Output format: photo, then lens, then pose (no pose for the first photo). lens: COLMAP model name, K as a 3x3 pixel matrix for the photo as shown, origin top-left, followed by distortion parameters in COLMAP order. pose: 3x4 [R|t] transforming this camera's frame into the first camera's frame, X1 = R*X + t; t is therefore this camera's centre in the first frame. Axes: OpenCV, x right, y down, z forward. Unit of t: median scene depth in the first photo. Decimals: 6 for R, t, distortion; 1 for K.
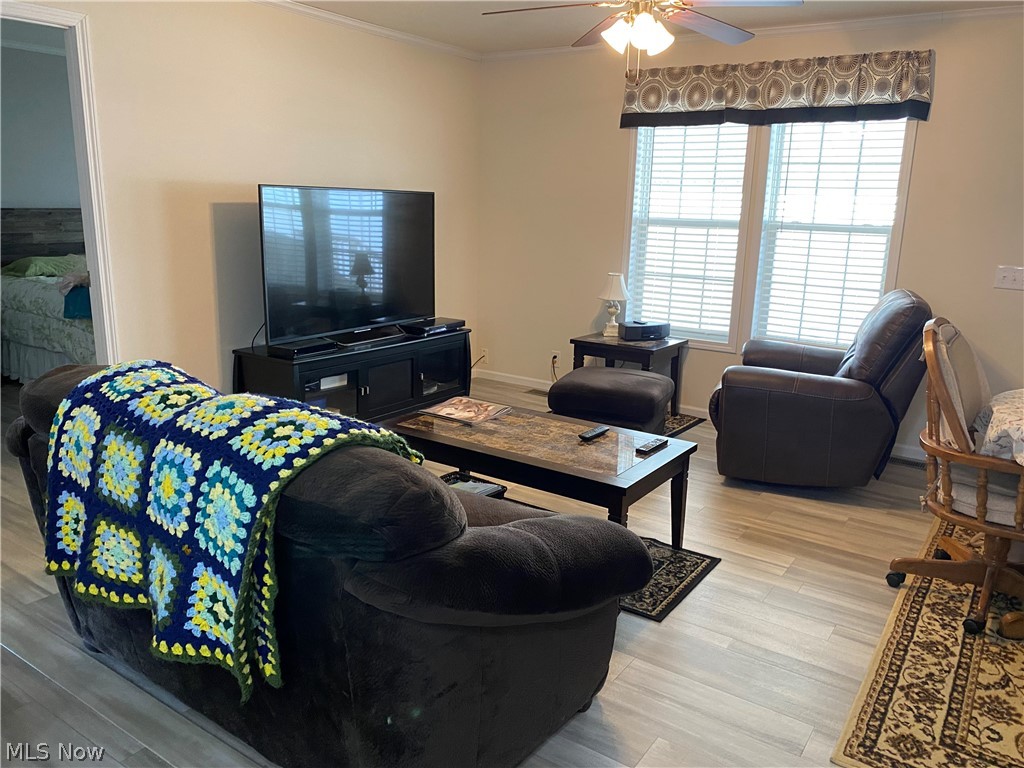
lens RADIAL K [[780.5, 0, 517.6], [0, 780.5, 373.2], [0, 0, 1]] dist [0.053241, -0.076942]
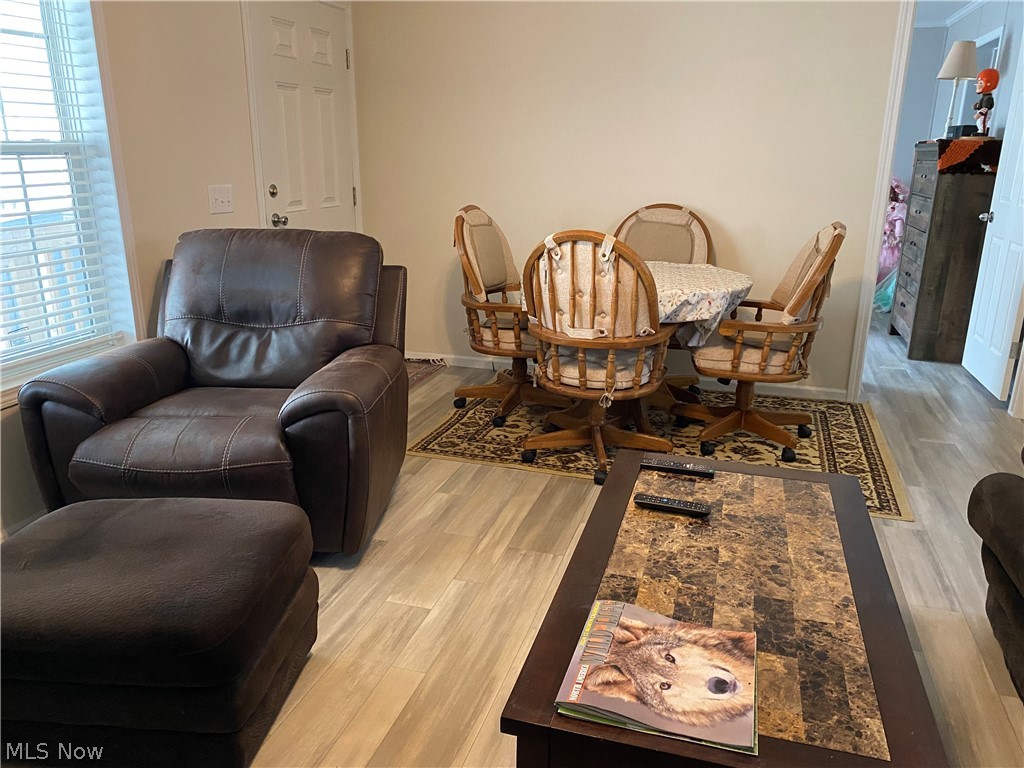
lens RADIAL K [[782.0, 0, 514.9], [0, 782.0, 384.7], [0, 0, 1]] dist [0.053808, -0.083784]
pose [[-0.306915, -0.306560, 0.901013, -0.277587], [0.185040, 0.909418, 0.372450, -0.186043], [-0.933576, 0.281033, -0.222388, 0.898071]]
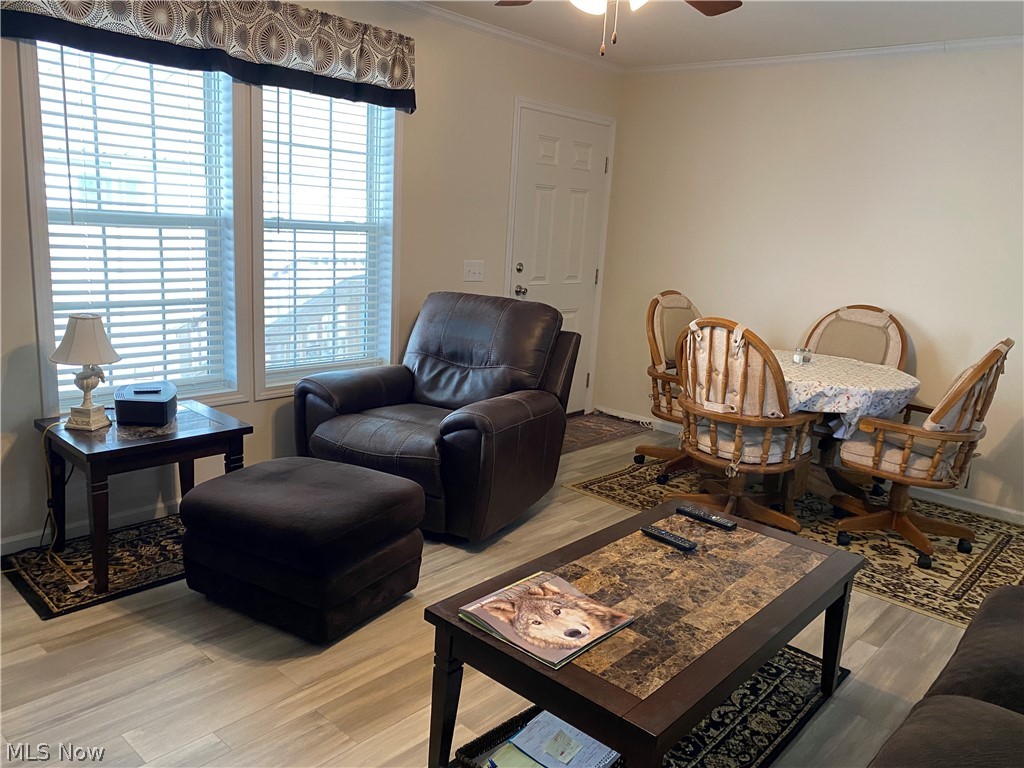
lens RADIAL K [[777.8, 0, 513.8], [0, 777.8, 382.7], [0, 0, 1]] dist [0.045792, -0.063783]
pose [[0.133757, -0.227648, 0.964513, -0.440268], [0.157175, 0.965813, 0.206159, -0.175884], [-0.978471, 0.124022, 0.164964, 0.738621]]
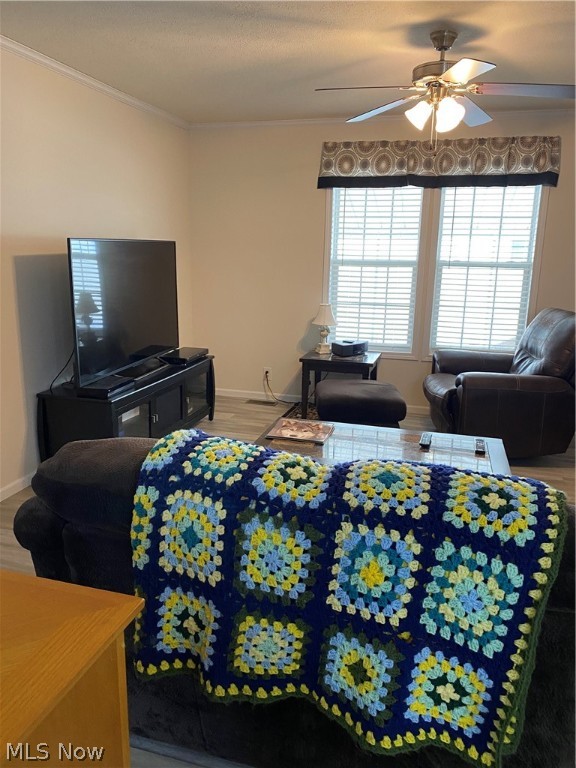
lens RADIAL K [[585.4, 0, 283.6], [0, 585.4, 383.8], [0, 0, 1]] dist [0.053241, -0.076942]
pose [[0.949888, -0.084943, 0.300826, -0.279338], [0.078421, 0.996350, 0.033712, -0.043375], [-0.302592, -0.008432, 0.953083, 0.137002]]
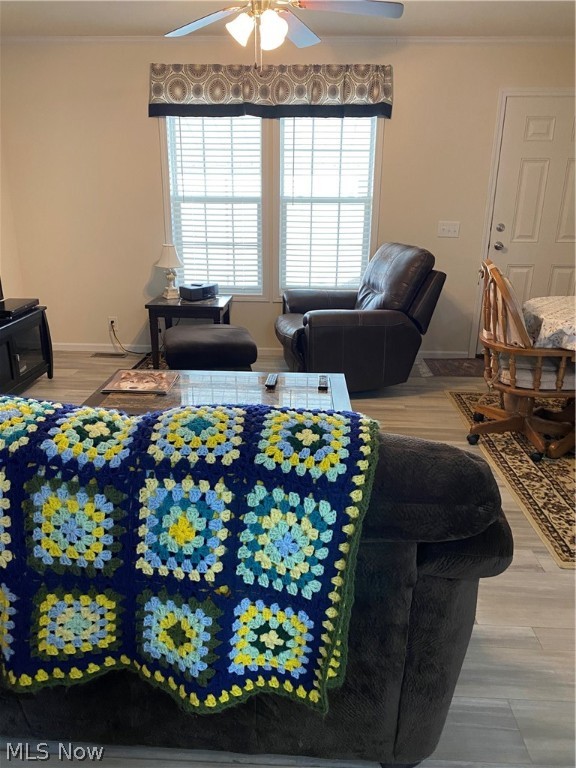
lens RADIAL K [[587.1, 0, 283.6], [0, 587.1, 388.8], [0, 0, 1]] dist [0.053918, -0.086924]
pose [[0.852896, -0.189530, 0.486464, -0.239797], [0.130262, 0.979563, 0.153262, -0.034438], [-0.505569, -0.067348, 0.860153, 0.152070]]
